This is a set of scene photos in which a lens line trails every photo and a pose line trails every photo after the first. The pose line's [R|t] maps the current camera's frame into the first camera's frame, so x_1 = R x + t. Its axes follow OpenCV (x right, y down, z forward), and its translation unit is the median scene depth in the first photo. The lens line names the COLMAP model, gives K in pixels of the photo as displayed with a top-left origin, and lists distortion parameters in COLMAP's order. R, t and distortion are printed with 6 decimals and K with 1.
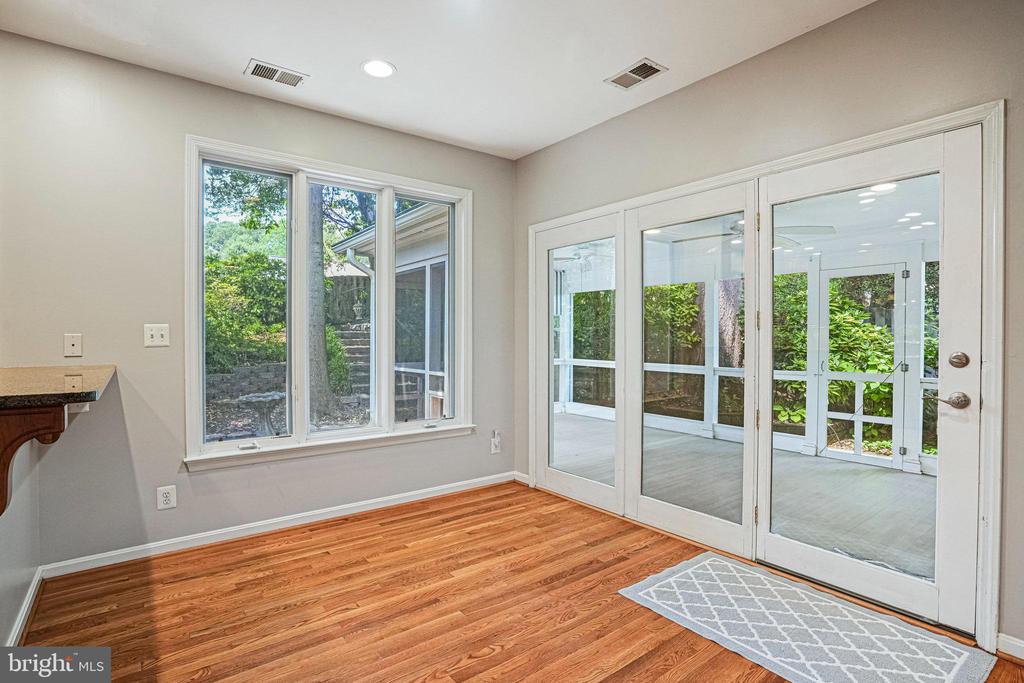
lens RADIAL K [[495.8, 0, 511.5], [0, 495.8, 339.8], [0, 0, 1]] dist [-0.027017, 0.006048]
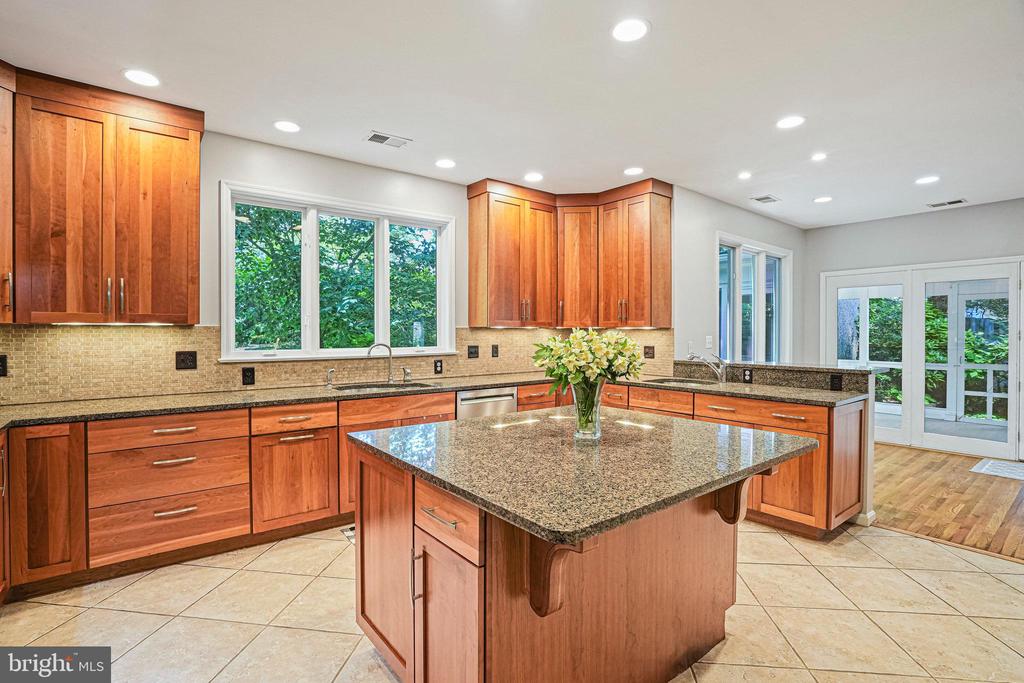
lens RADIAL K [[495.8, 0, 505.1], [0, 495.8, 336.4], [0, 0, 1]] dist [-0.027017, 0.006048]
pose [[0.999666, -0.001311, 0.025809, -0.756348], [0.001380, 0.999996, -0.002651, -0.013367], [-0.025805, 0.002686, 0.999663, -0.407888]]
